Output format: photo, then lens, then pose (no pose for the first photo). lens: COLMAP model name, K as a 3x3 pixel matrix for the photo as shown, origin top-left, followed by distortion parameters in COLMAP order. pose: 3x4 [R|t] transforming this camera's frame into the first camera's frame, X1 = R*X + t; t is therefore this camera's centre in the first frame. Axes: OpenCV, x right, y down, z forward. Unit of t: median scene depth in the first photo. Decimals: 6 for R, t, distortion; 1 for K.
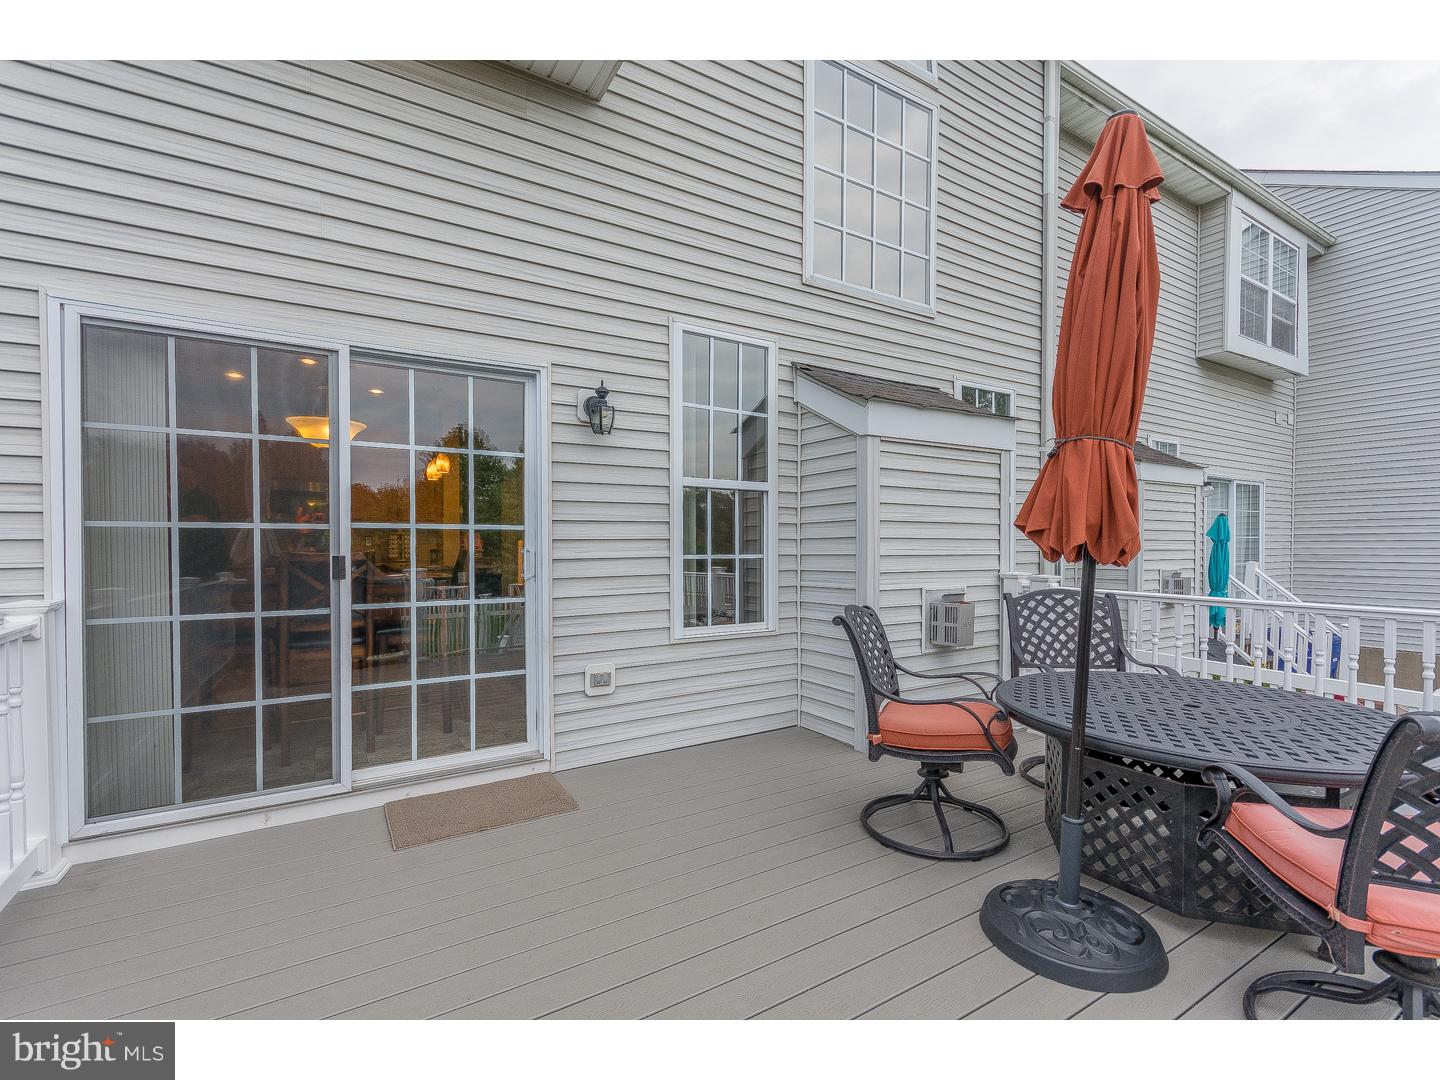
lens RADIAL K [[653.6, 0, 726.7], [0, 653.6, 556.0], [0, 0, 1]] dist [0.006470, -0.000486]
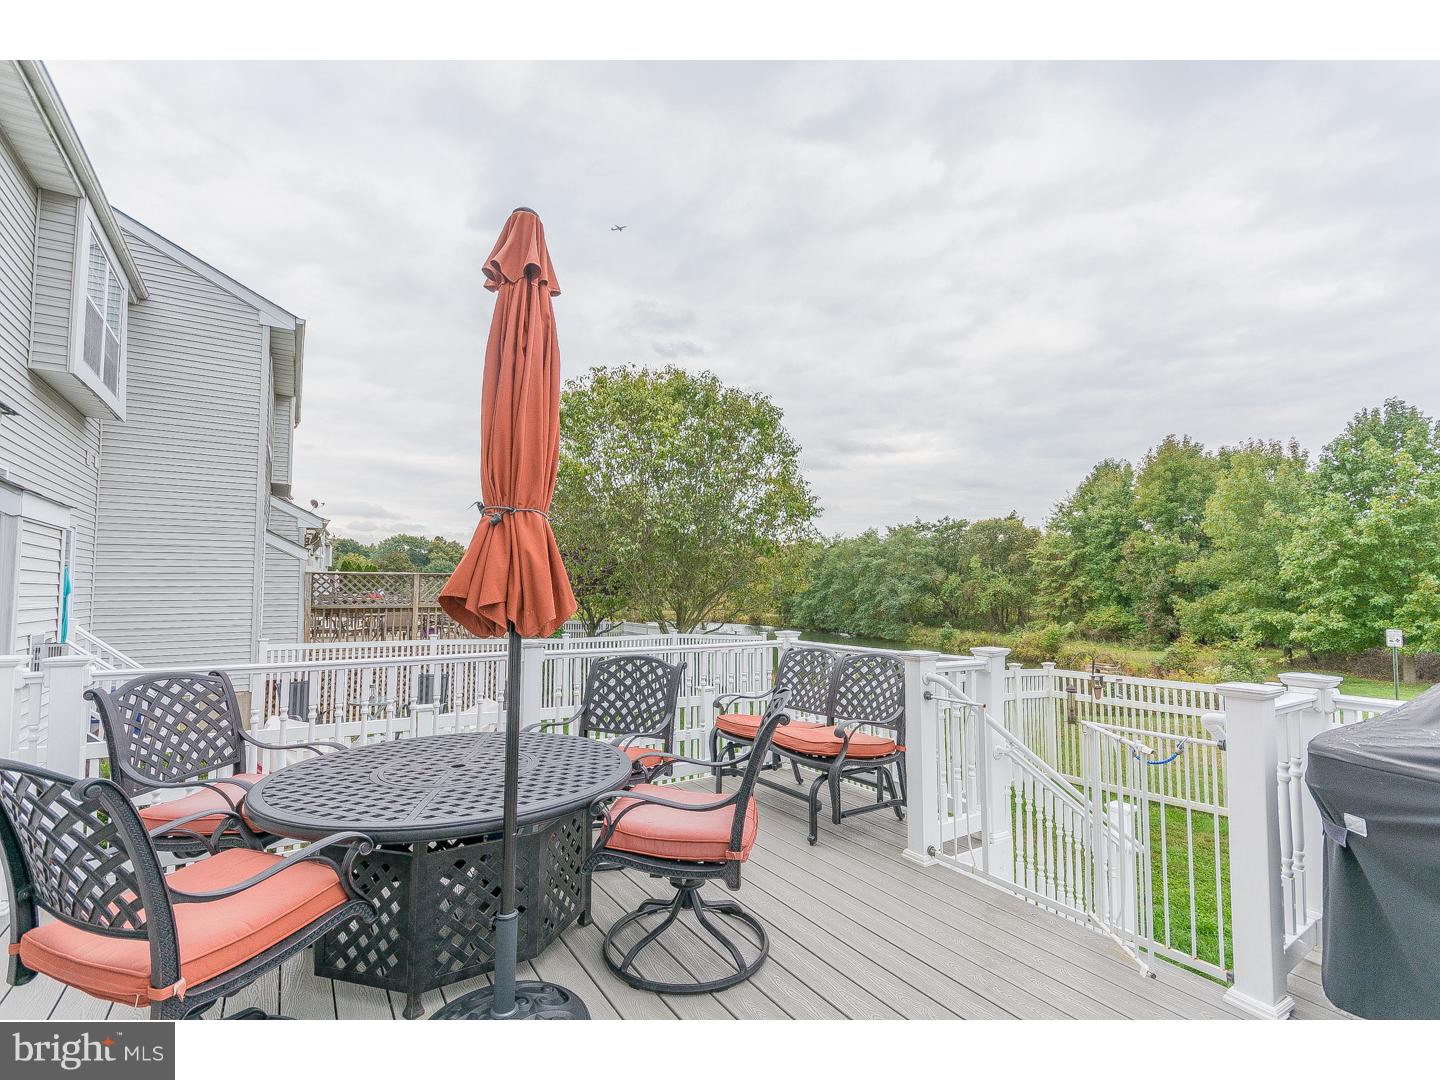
lens RADIAL K [[661.9, 0, 723.9], [0, 661.9, 556.1], [0, 0, 1]] dist [0.005216, -0.000671]
pose [[-0.014606, 0.051103, 0.998587, -0.109279], [0.019676, 0.998514, -0.050811, -0.013226], [-0.999700, 0.018906, -0.015590, 0.169001]]
